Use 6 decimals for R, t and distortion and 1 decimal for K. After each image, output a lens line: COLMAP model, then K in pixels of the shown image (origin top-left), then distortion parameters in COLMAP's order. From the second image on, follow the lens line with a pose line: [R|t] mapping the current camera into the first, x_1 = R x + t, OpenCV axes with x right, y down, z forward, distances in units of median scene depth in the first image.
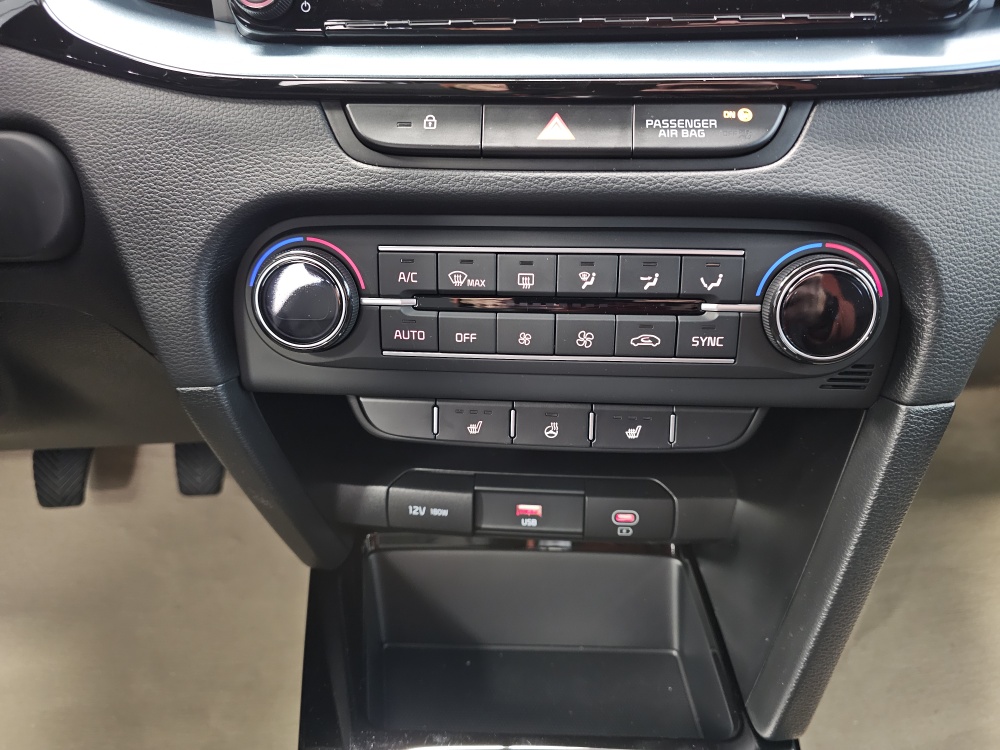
lens RADIAL K [[683.7, 0, 497.9], [0, 683.7, 355.0], [0, 0, 1]] dist [0.017661, -0.026109]
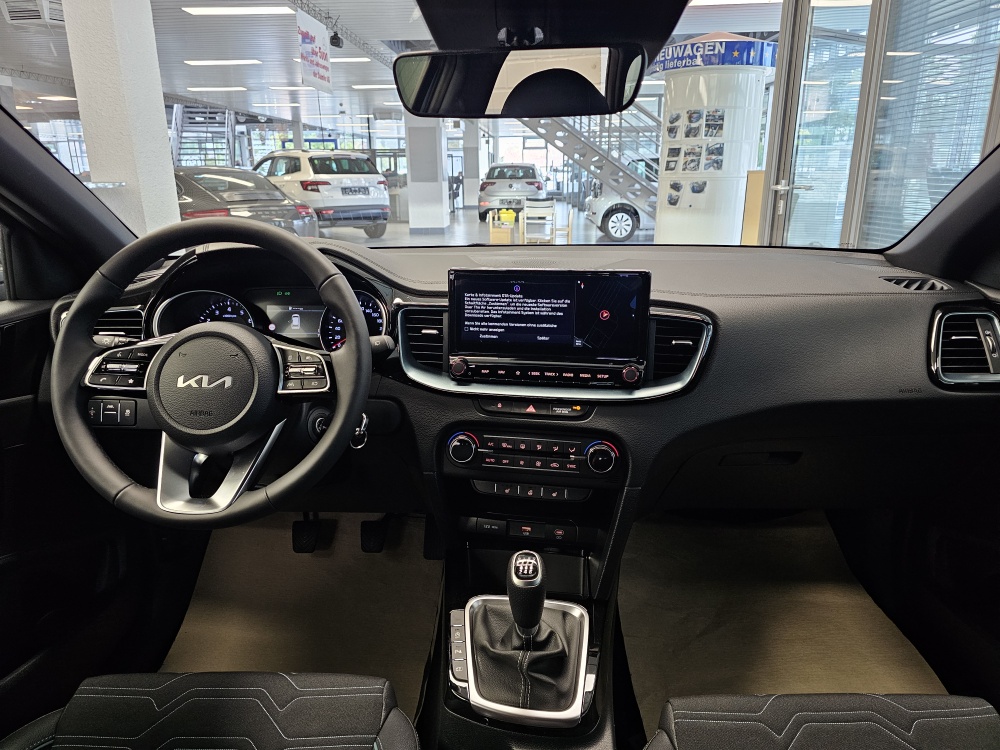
lens RADIAL K [[663.7, 0, 505.5], [0, 663.7, 377.4], [0, 0, 1]] dist [0.085833, -0.087498]
pose [[0.995152, 0.042734, -0.088578, 0.247804], [-0.061575, 0.973020, -0.222351, 0.326145], [0.076686, 0.226727, 0.970935, -2.543099]]
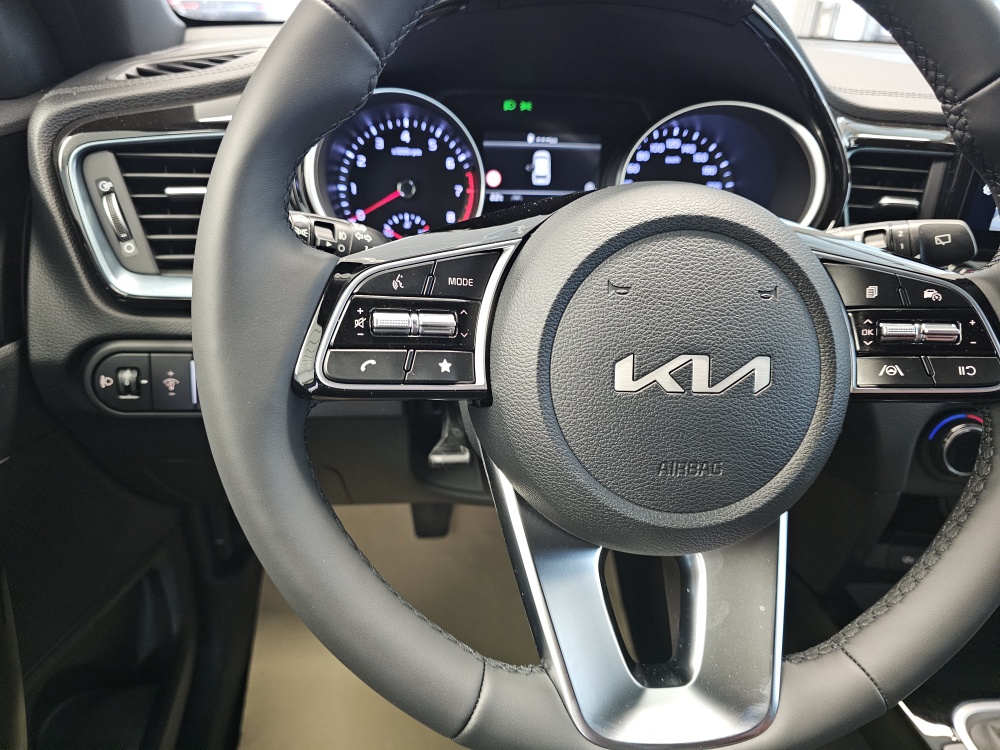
lens RADIAL K [[692.4, 0, 491.6], [0, 692.4, 374.0], [0, 0, 1]] dist [0.015643, -0.033258]
pose [[0.996107, 0.044707, 0.075976, -1.695975], [-0.044162, 0.998985, -0.008841, -0.209293], [-0.076294, 0.005451, 0.997070, -0.753596]]
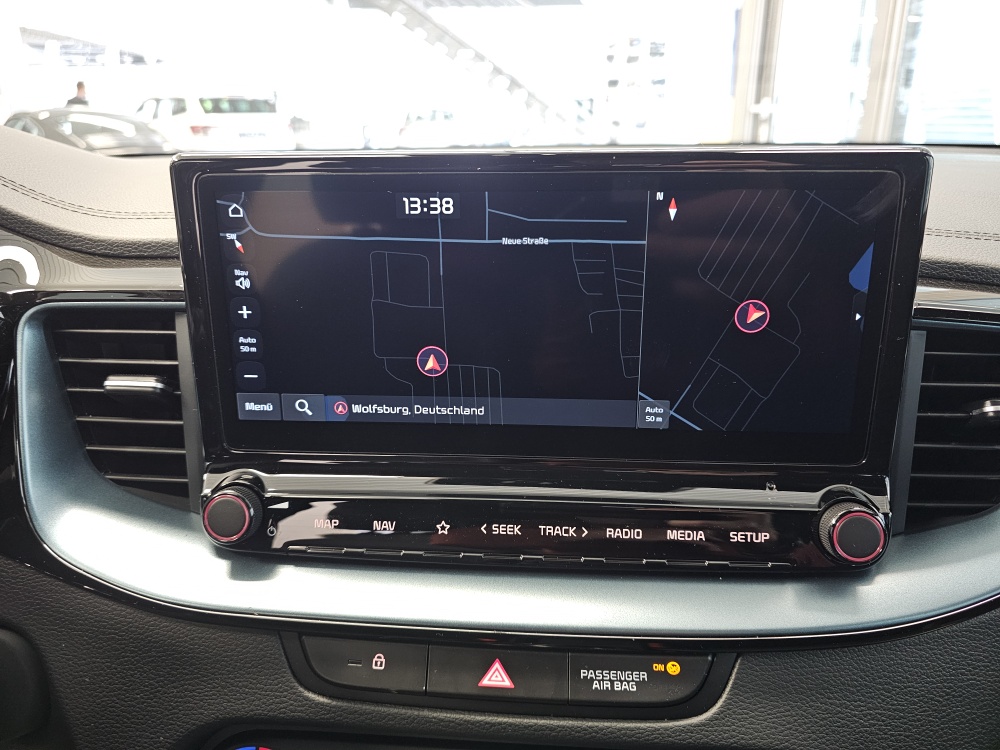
lens RADIAL K [[689.6, 0, 491.8], [0, 689.6, 368.1], [0, 0, 1]] dist [0.007389, -0.021502]
pose [[0.999934, 0.011268, -0.002345, 0.068112], [-0.011506, 0.983990, -0.177854, -0.555646], [0.000303, 0.177869, 0.984054, -0.125214]]
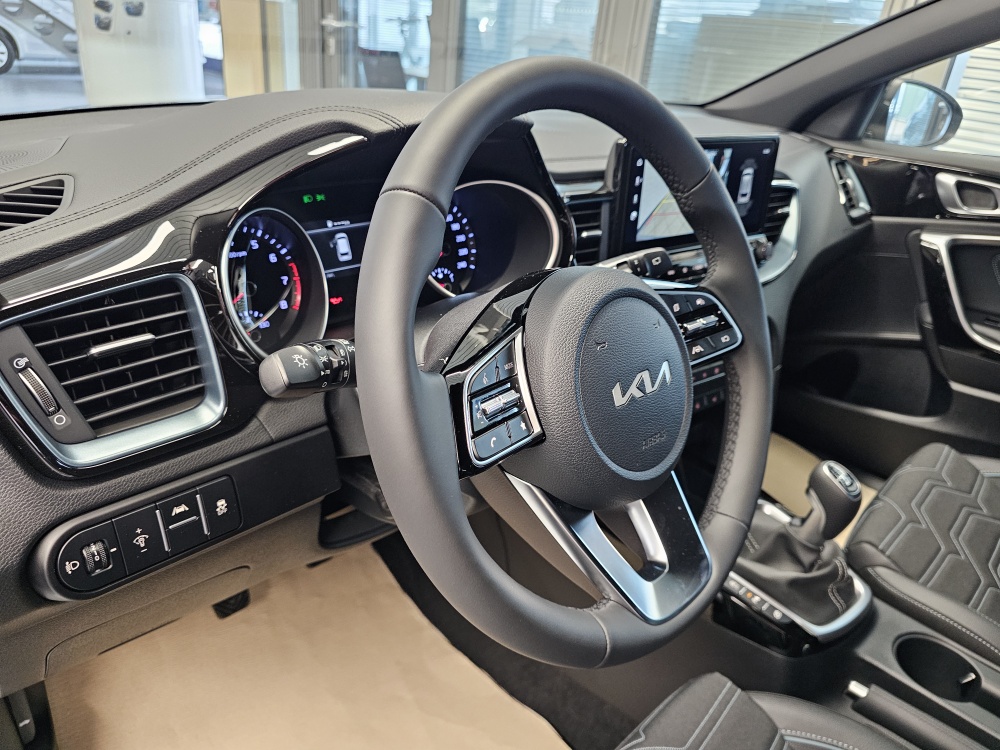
lens RADIAL K [[684.9, 0, 488.8], [0, 684.9, 368.0], [0, 0, 1]] dist [0.041716, -0.039609]
pose [[0.753939, -0.213908, 0.621144, -2.606198], [0.239910, 0.969851, 0.042794, -0.423441], [-0.611571, 0.116755, 0.782527, -0.826963]]
